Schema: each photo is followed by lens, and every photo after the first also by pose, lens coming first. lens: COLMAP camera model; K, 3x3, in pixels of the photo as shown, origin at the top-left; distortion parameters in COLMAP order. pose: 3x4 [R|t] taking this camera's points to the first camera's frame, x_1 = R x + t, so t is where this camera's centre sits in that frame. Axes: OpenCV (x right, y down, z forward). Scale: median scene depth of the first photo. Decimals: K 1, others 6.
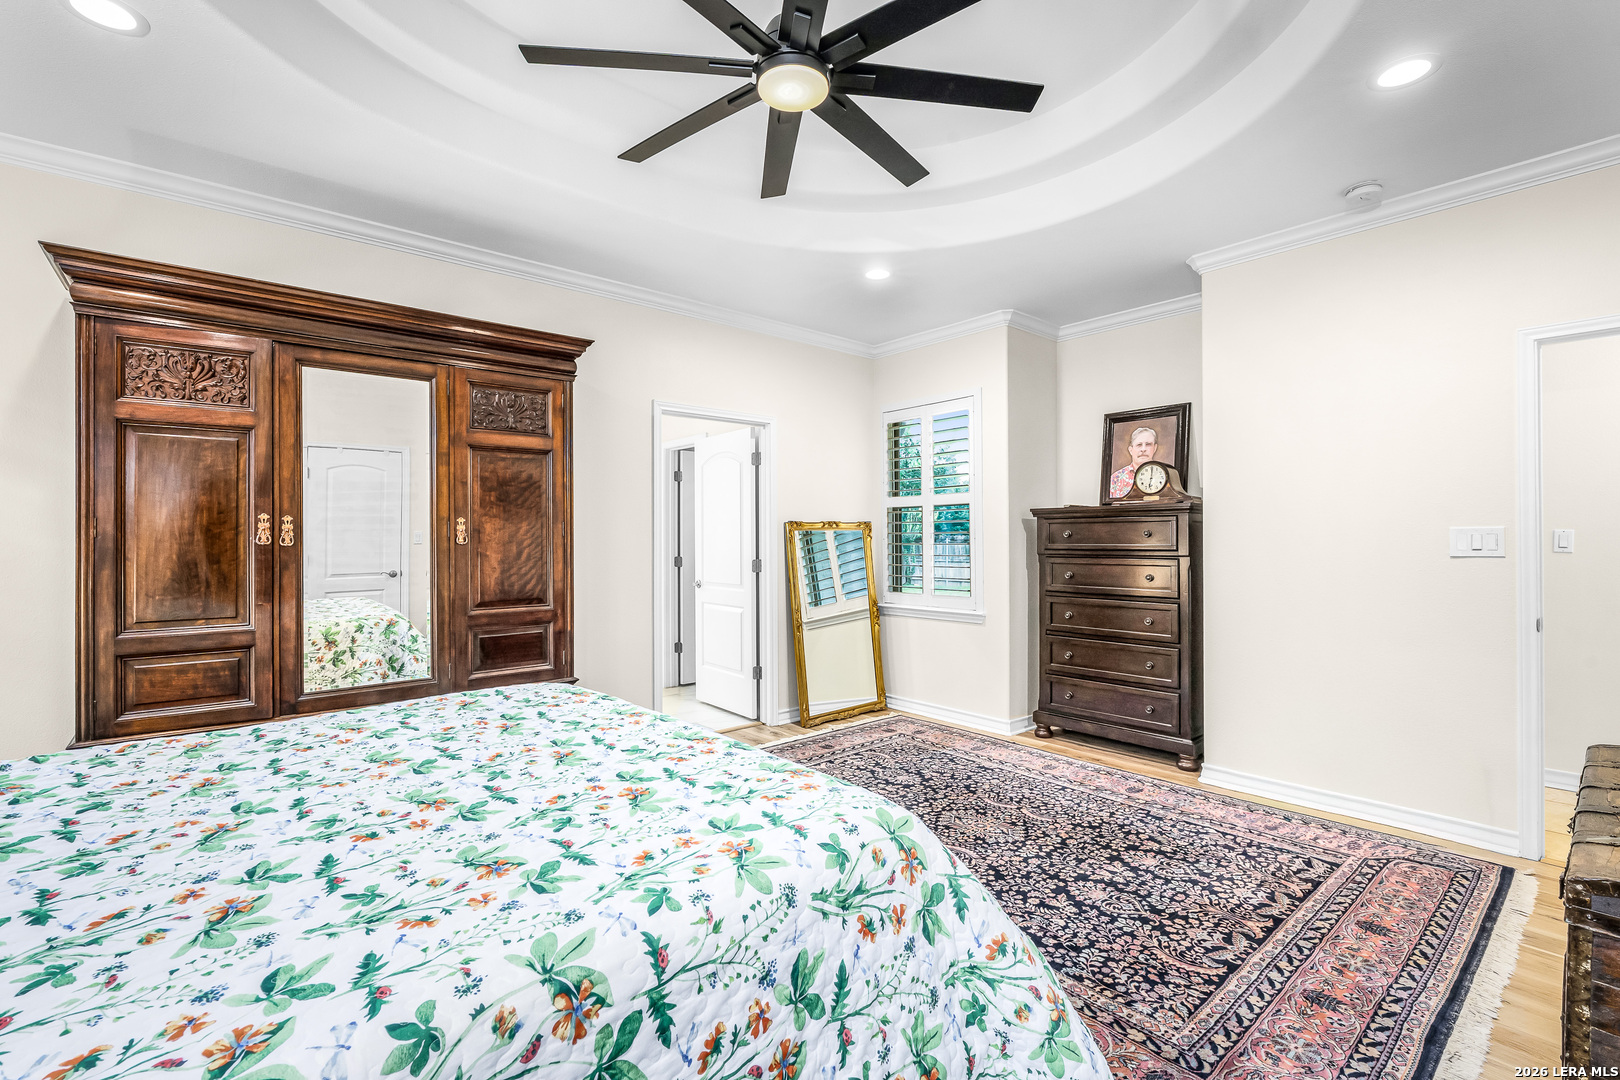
lens RADIAL K [[714.7, 0, 812.5], [0, 714.7, 539.0], [0, 0, 1]] dist [-0.005715, 0.000395]
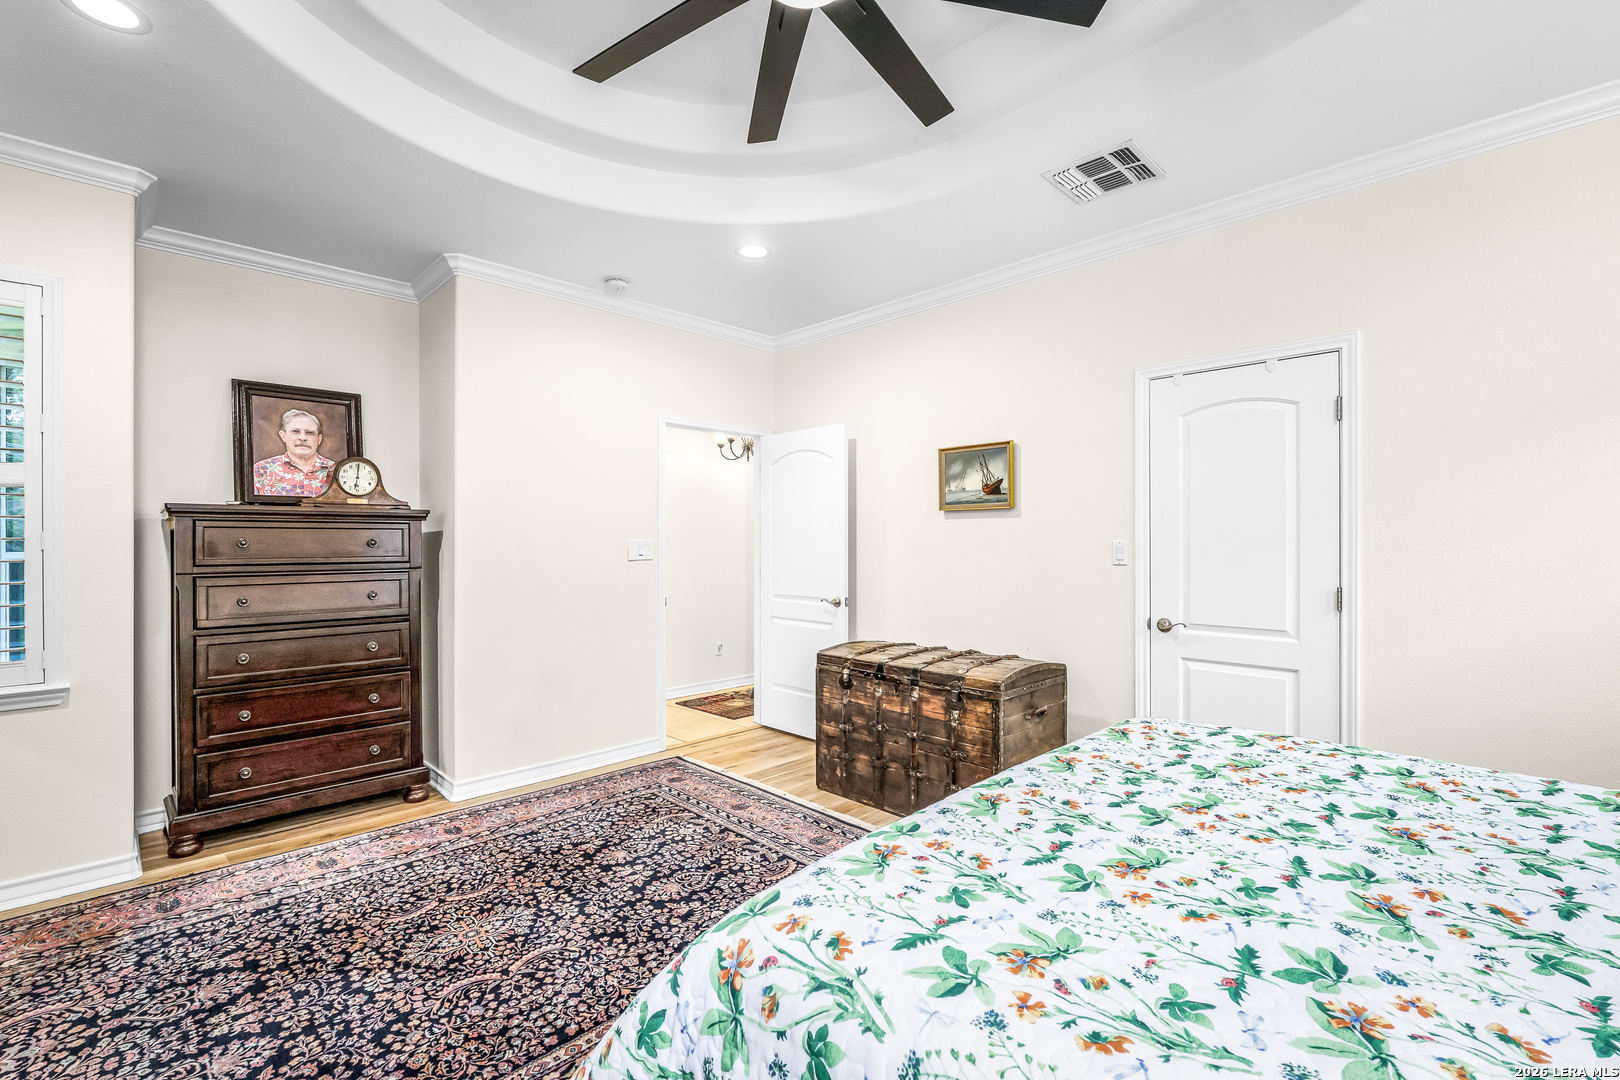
lens RADIAL K [[714.7, 0, 812.5], [0, 714.7, 539.0], [0, 0, 1]] dist [-0.005715, 0.000395]
pose [[-0.069421, 0.011441, 0.997522, -0.536320], [0.003989, 0.999929, -0.011191, -0.000799], [-0.997579, 0.003202, -0.069462, 0.696131]]
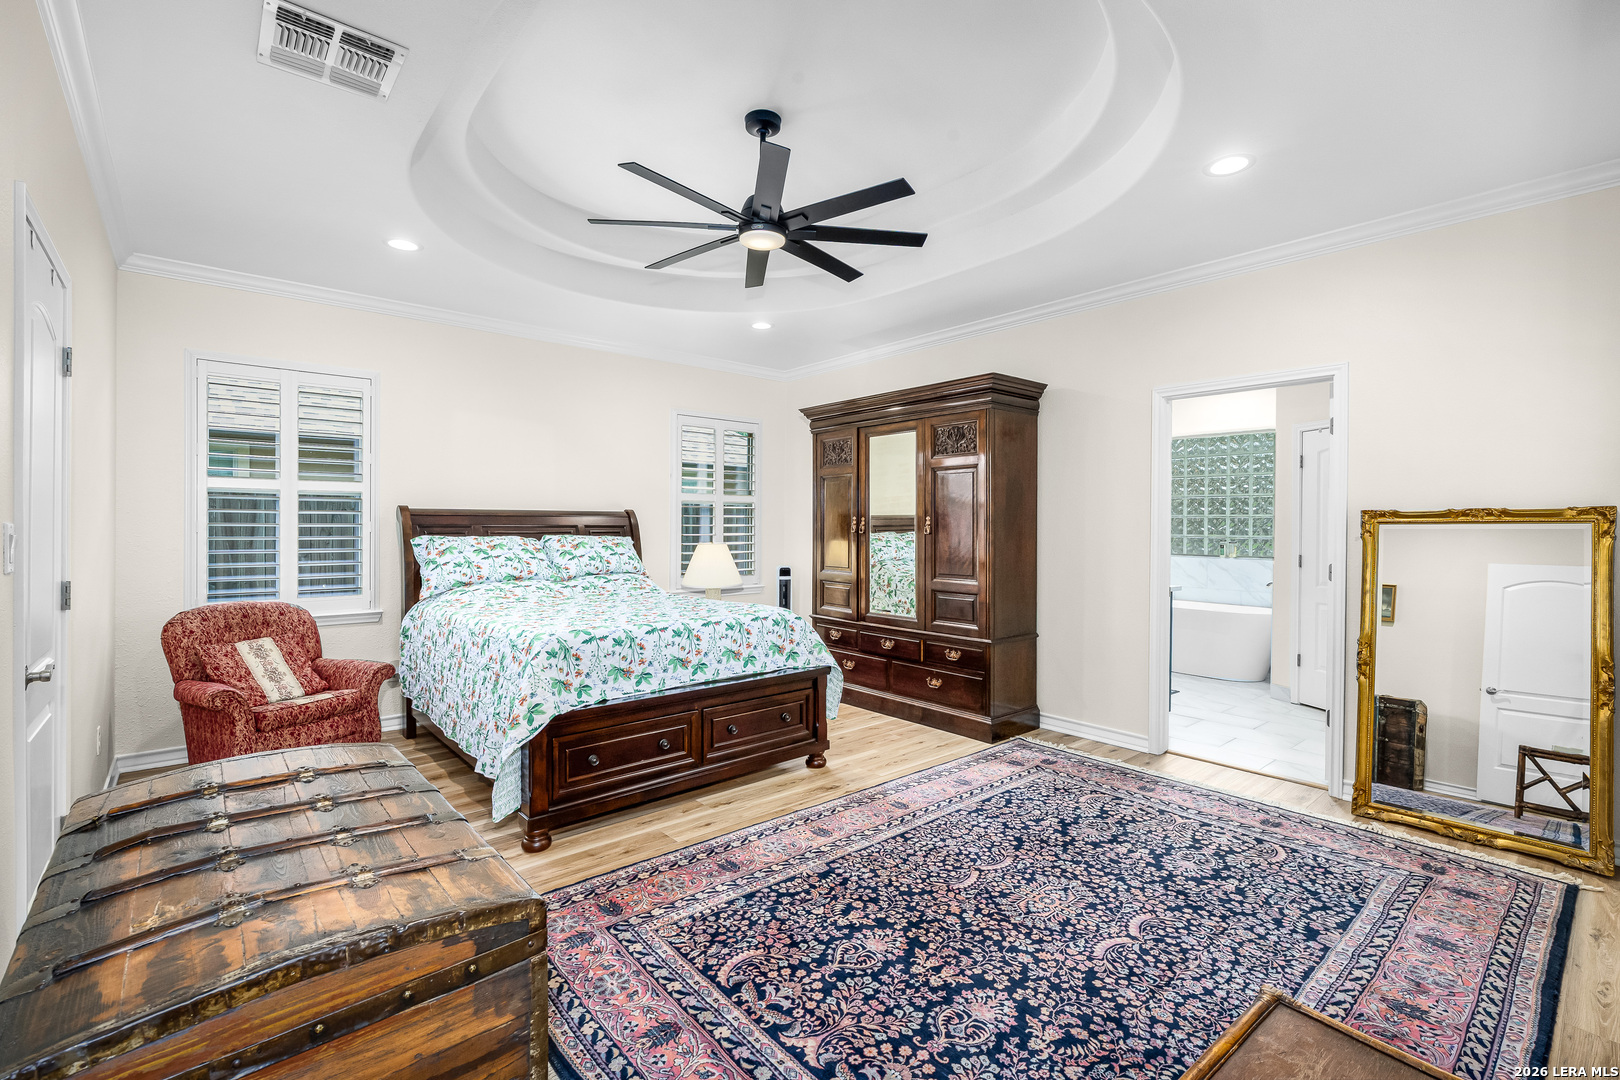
lens RADIAL K [[714.7, 0, 812.5], [0, 714.7, 539.0], [0, 0, 1]] dist [-0.005715, 0.000395]
pose [[0.002157, 0.020624, -0.999785, 1.013371], [-0.007166, 0.999762, 0.020608, -0.011219], [0.999972, 0.007120, 0.002304, 0.737405]]
